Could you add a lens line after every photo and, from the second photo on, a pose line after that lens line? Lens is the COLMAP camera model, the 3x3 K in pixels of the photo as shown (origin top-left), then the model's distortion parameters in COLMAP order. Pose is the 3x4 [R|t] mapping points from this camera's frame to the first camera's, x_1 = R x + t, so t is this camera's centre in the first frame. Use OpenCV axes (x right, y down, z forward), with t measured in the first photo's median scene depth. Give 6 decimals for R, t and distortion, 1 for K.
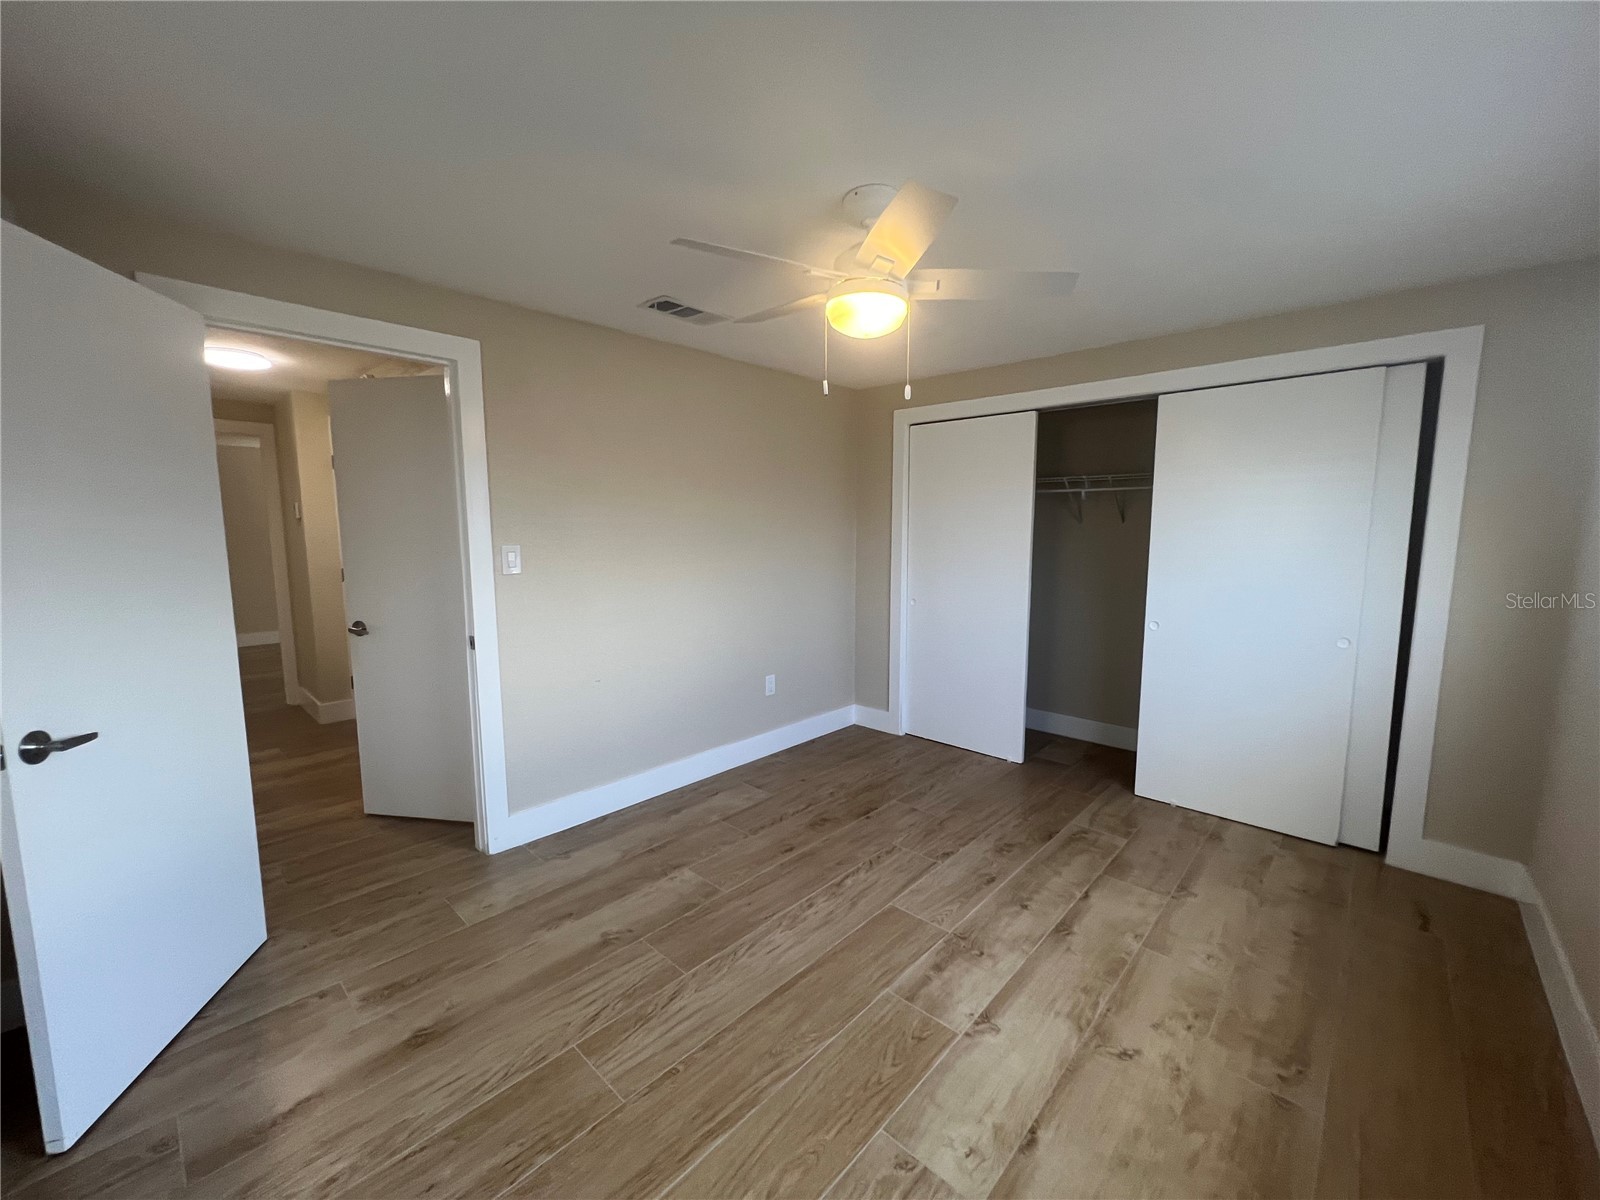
lens RADIAL K [[640.8, 0, 798.9], [0, 640.8, 603.7], [0, 0, 1]] dist [-0.001936, 0.000671]
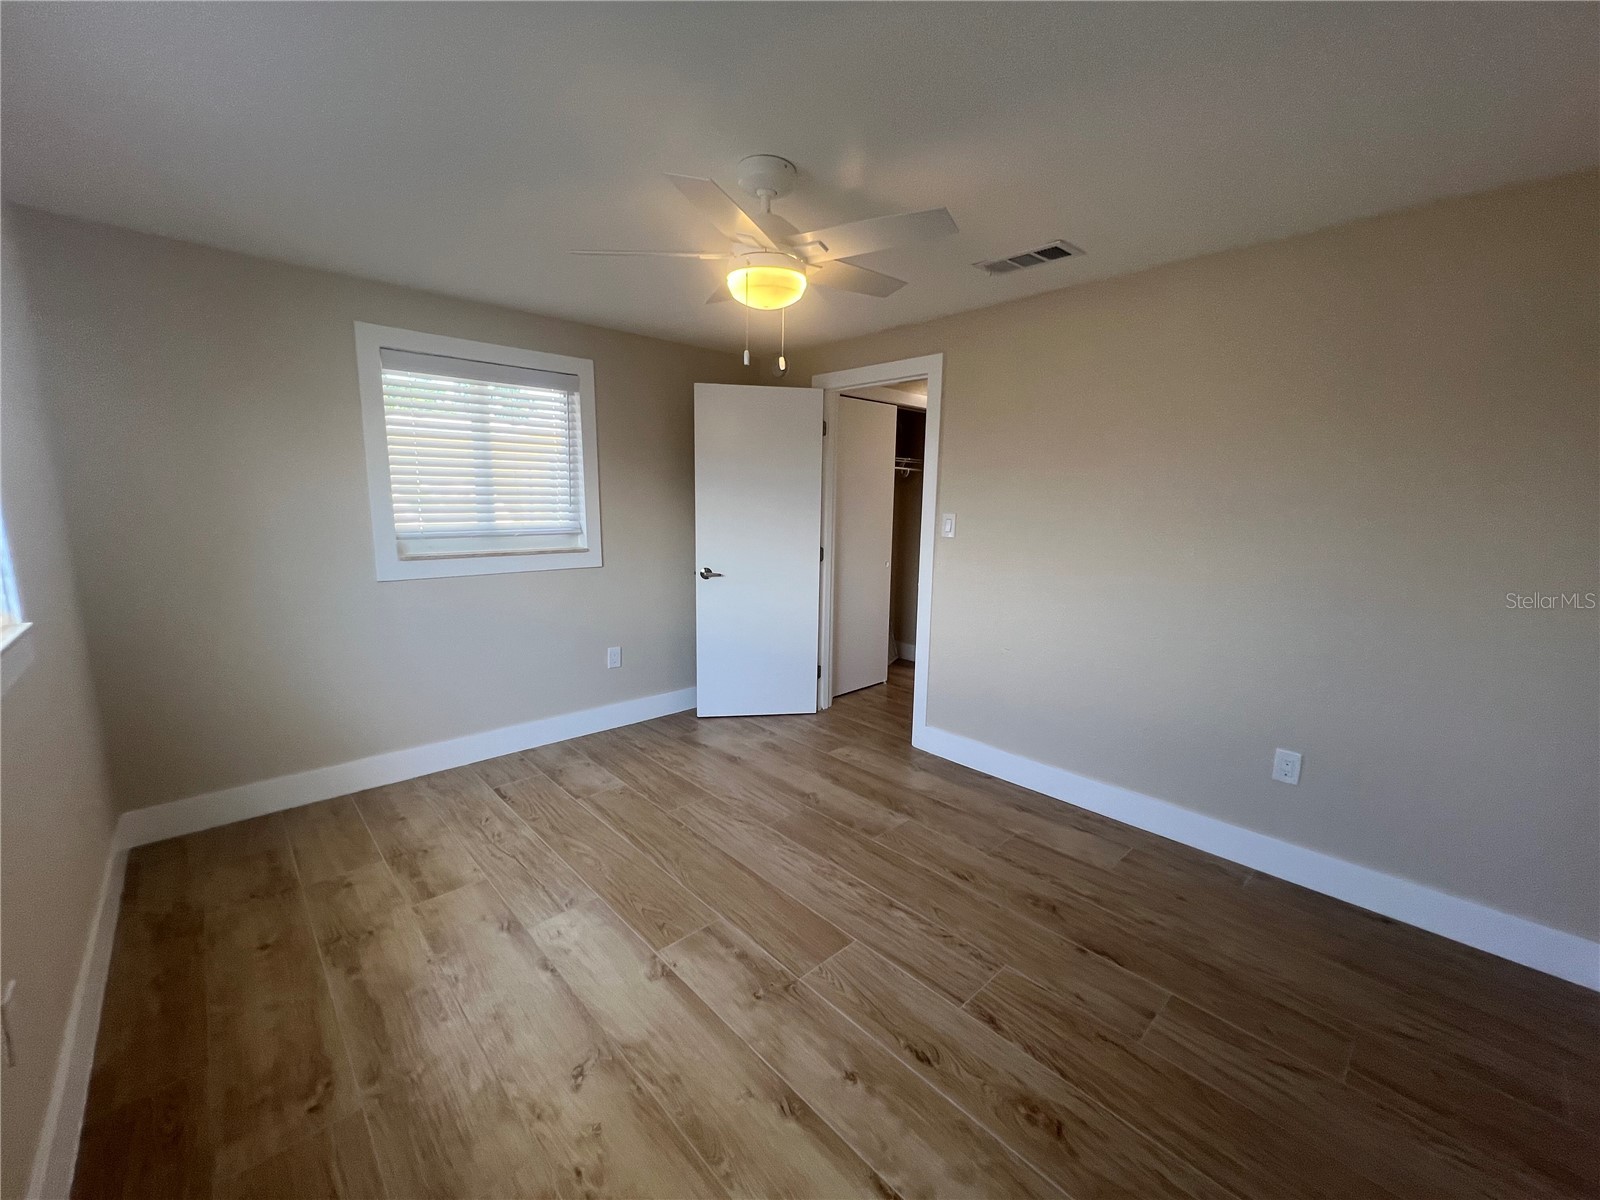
lens RADIAL K [[640.8, 0, 798.9], [0, 640.8, 603.7], [0, 0, 1]] dist [-0.001936, 0.000671]
pose [[-0.070593, 0.160757, -0.984466, 1.052594], [-0.134959, 0.976315, 0.169104, -0.118711], [0.988333, 0.144800, -0.047225, 1.033766]]
